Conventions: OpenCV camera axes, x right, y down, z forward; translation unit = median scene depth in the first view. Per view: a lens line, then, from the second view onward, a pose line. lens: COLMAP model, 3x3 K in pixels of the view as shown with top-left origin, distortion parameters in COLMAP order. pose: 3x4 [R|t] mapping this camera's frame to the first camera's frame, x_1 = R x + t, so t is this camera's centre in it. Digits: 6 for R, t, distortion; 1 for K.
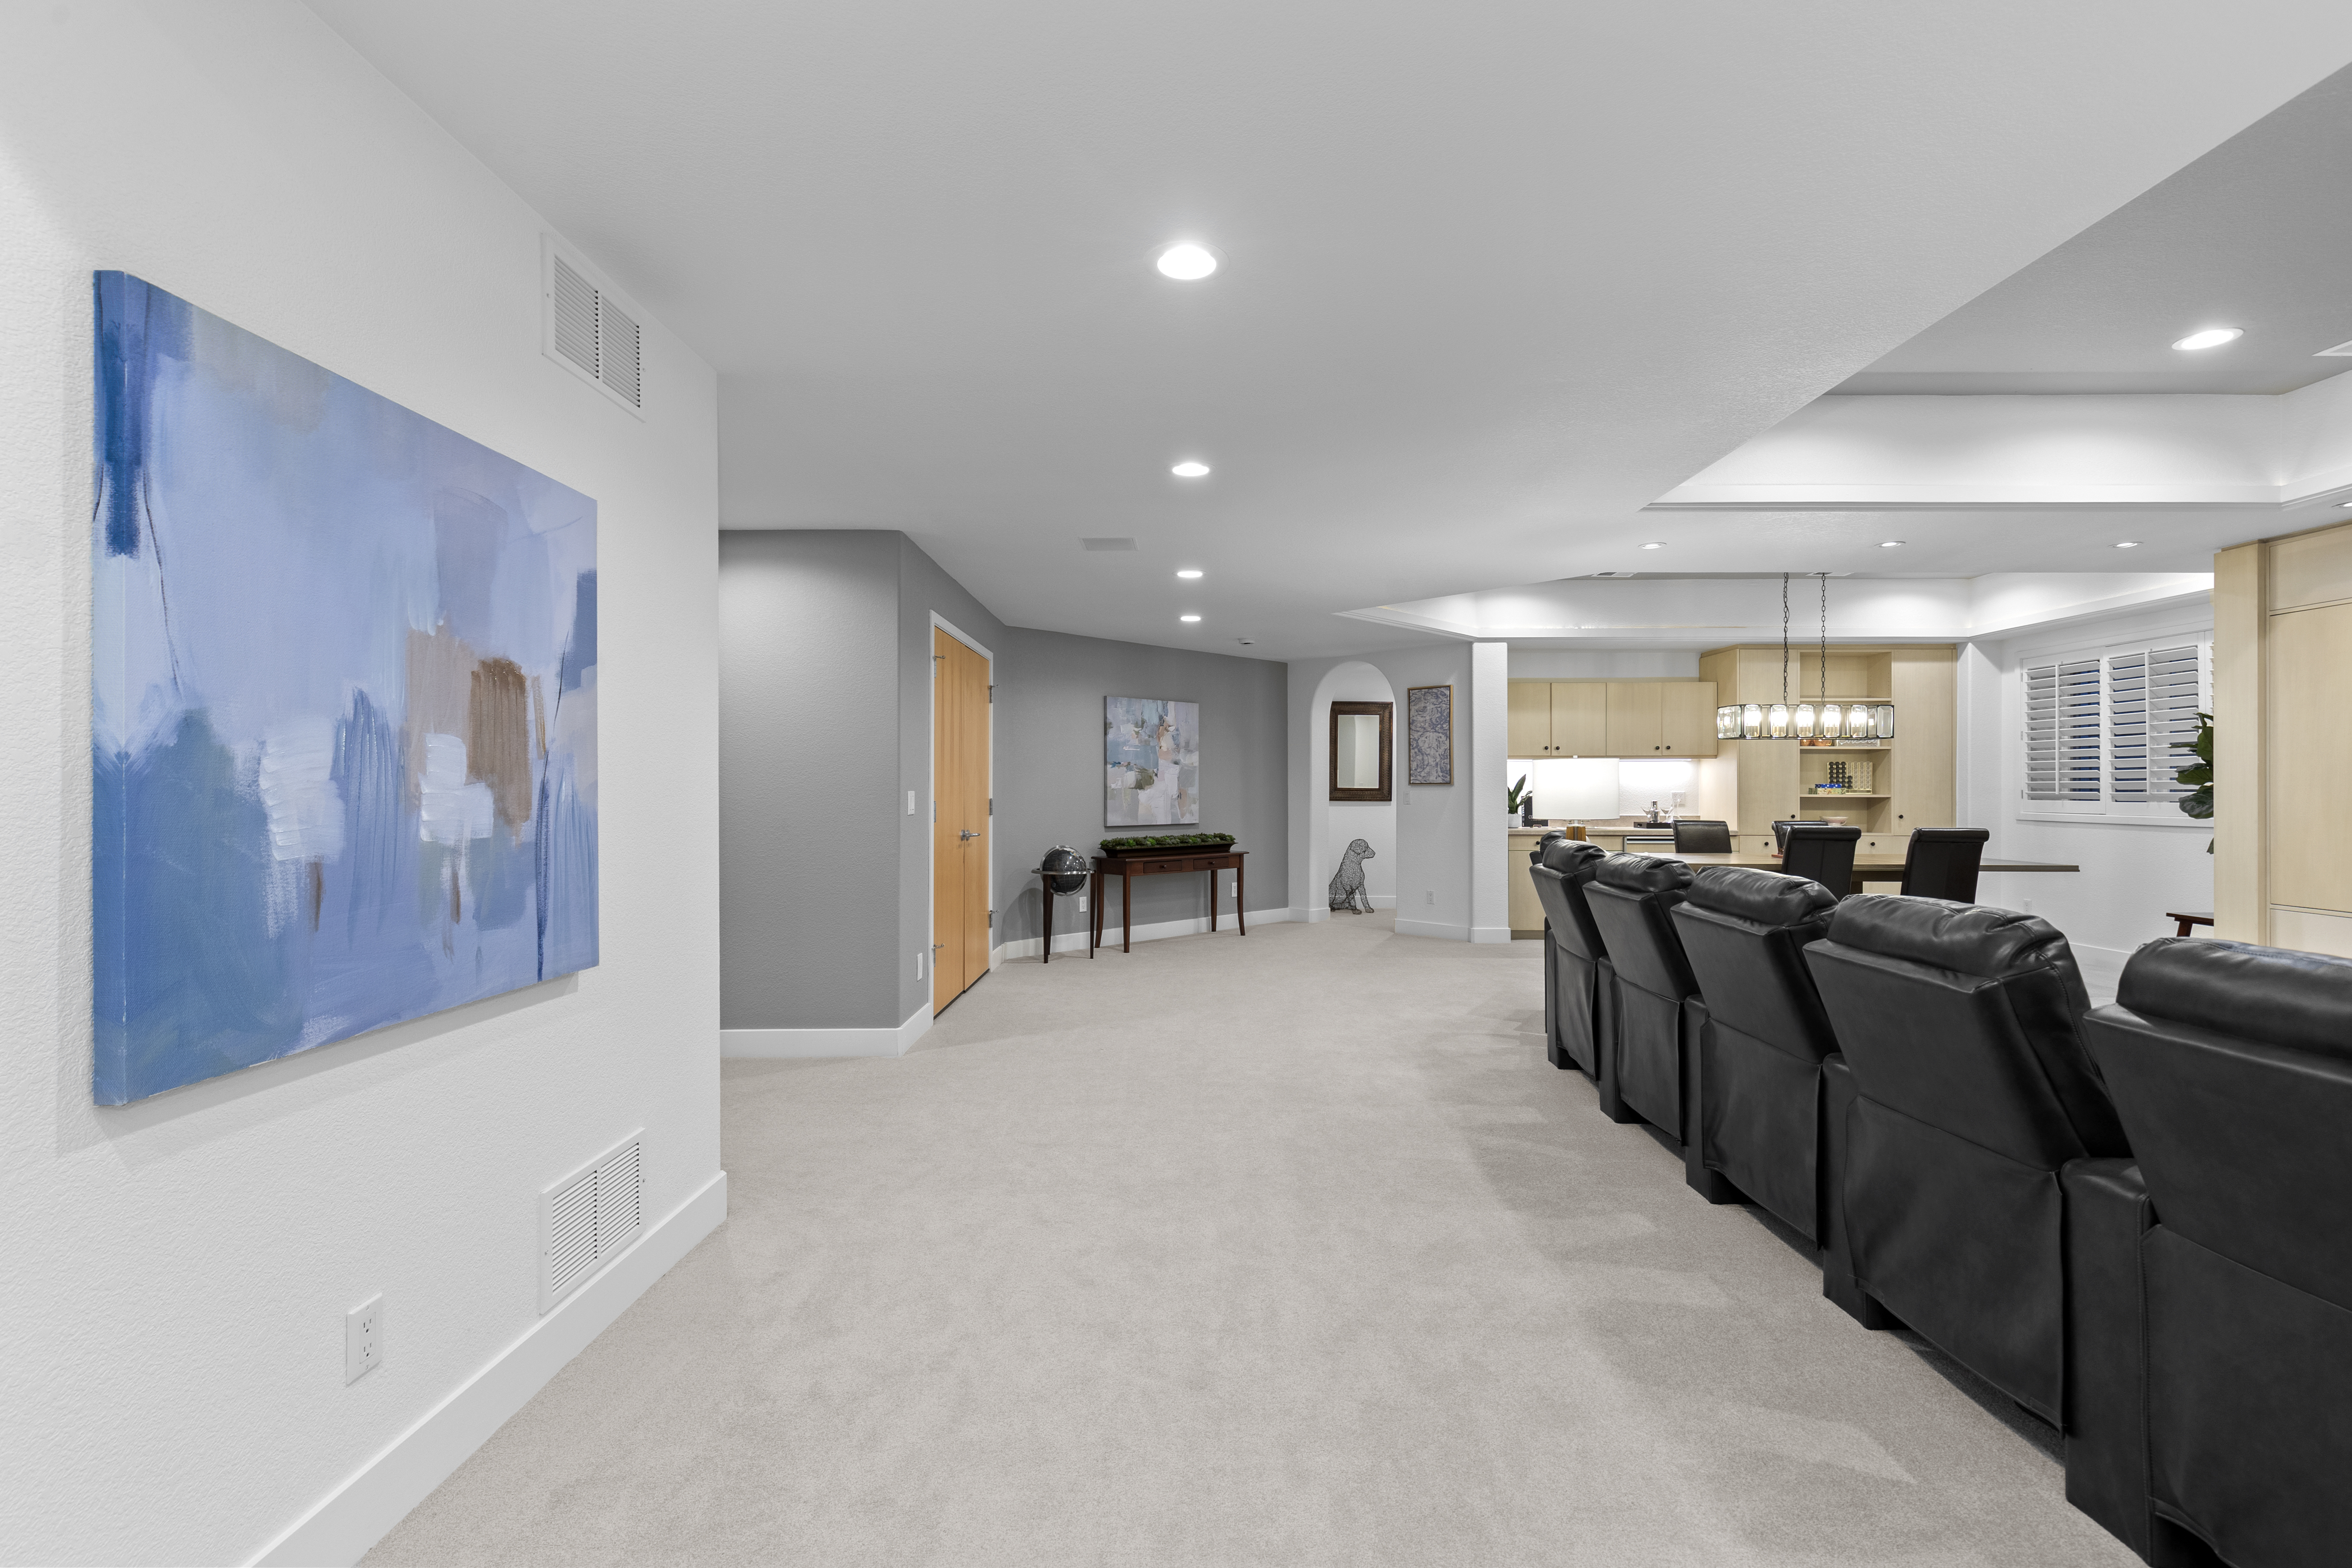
lens RADIAL K [[1057.7, 0, 1176.0], [0, 1057.7, 784.0], [0, 0, 1]] dist [0.007792, -0.000821]
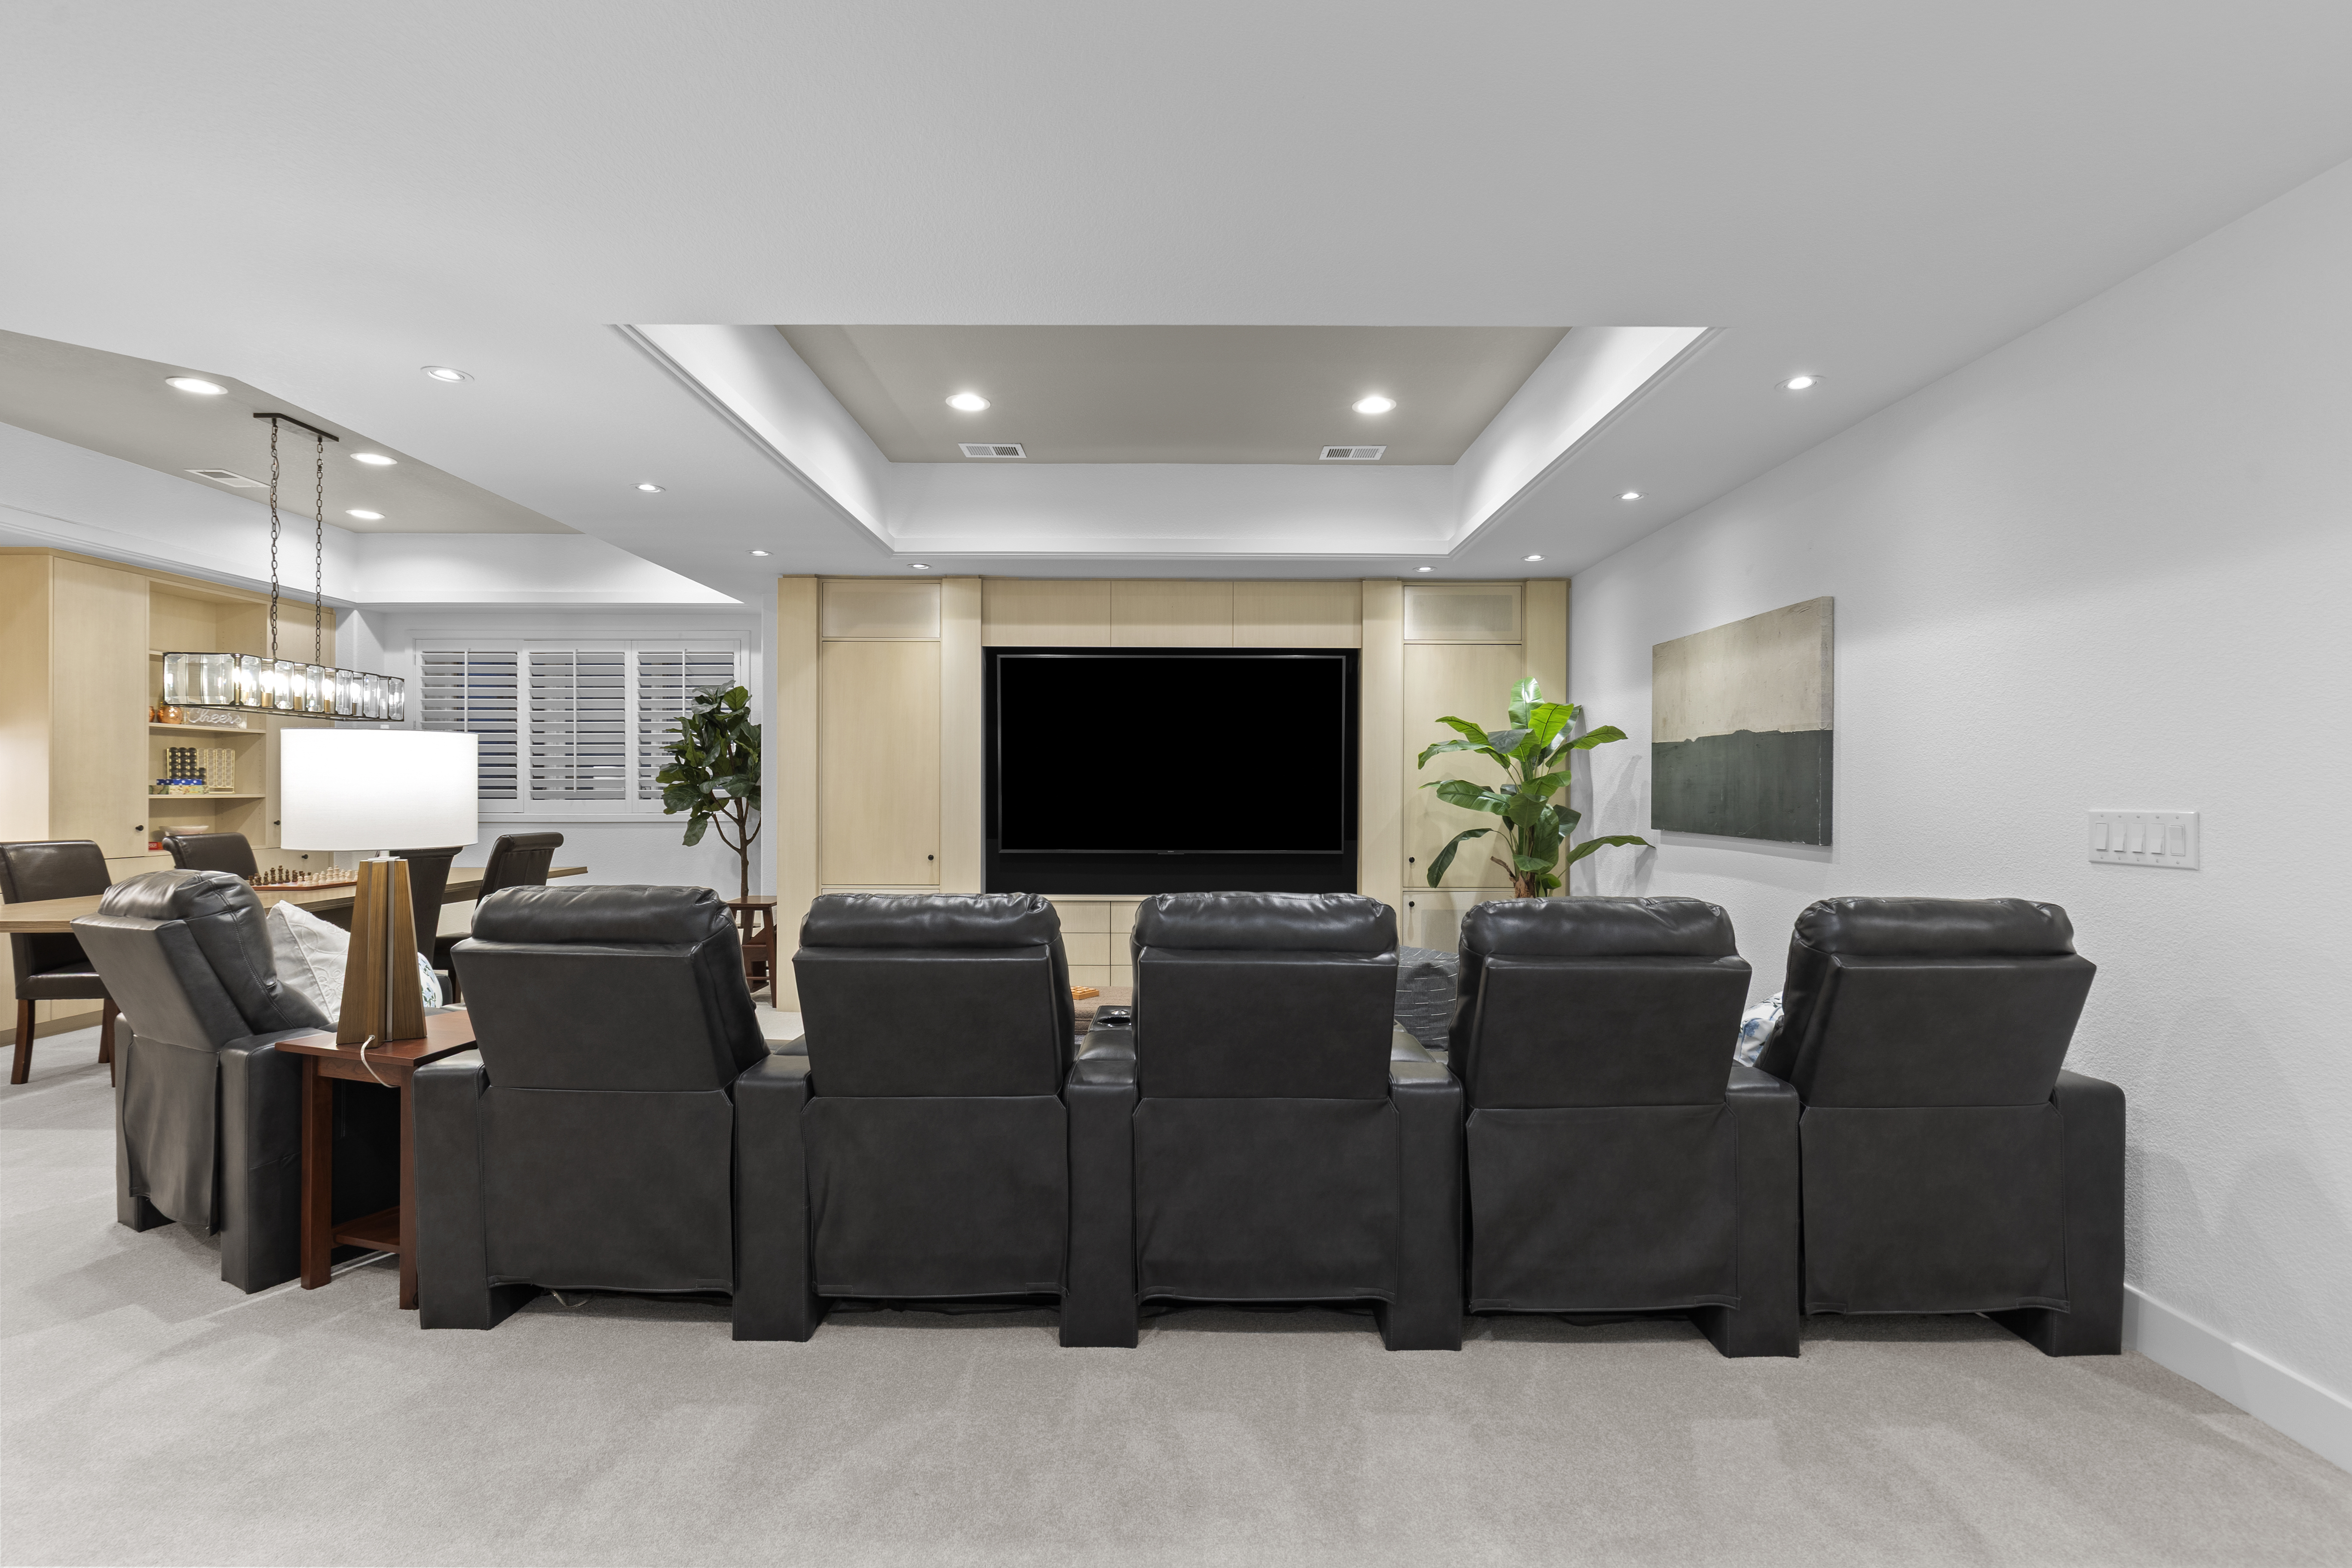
lens RADIAL K [[1057.7, 0, 1176.0], [0, 1057.7, 784.0], [0, 0, 1]] dist [0.007792, -0.000821]
pose [[-0.017537, 0.002594, 0.999843, -0.094278], [-0.007017, 0.999972, -0.002718, 0.000635], [-0.999822, -0.007063, -0.017518, 0.386390]]
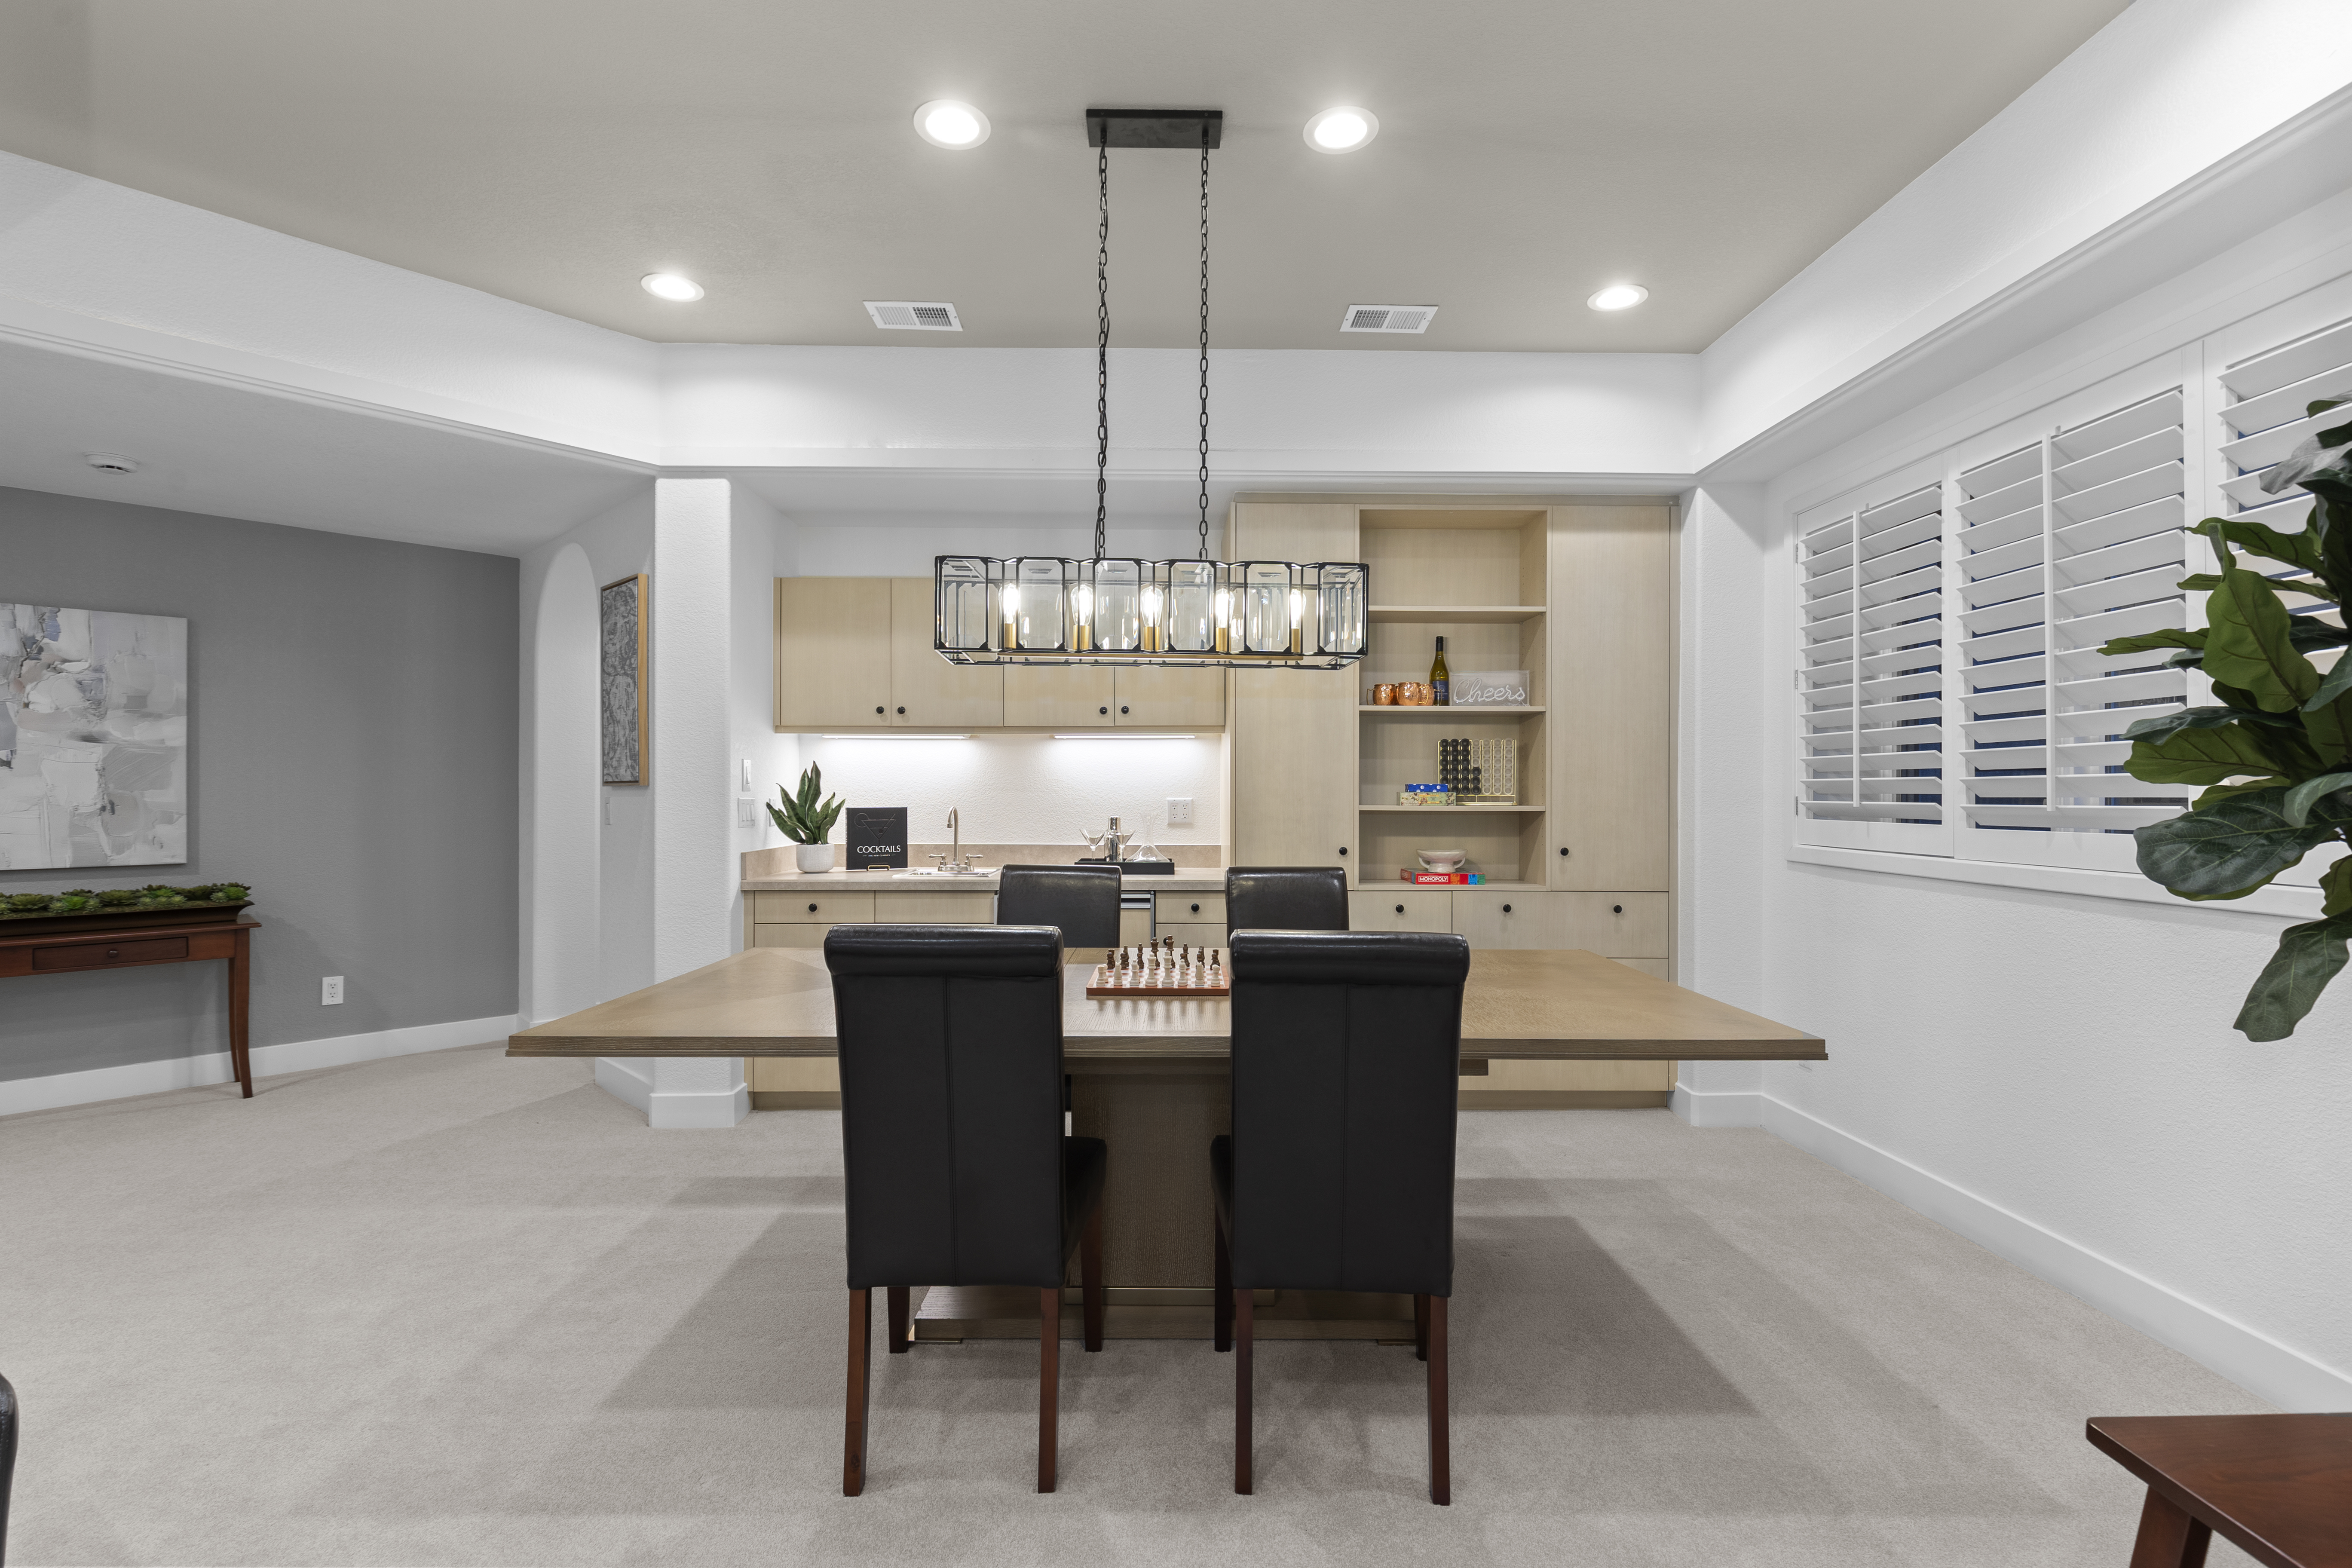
lens RADIAL K [[1057.7, 0, 1176.0], [0, 1057.7, 784.0], [0, 0, 1]] dist [0.007792, -0.000821]
pose [[0.999548, 0.000760, 0.030039, 0.515134], [-0.000728, 0.999999, -0.001064, 0.000670], [-0.030039, 0.001041, 0.999548, 0.550013]]
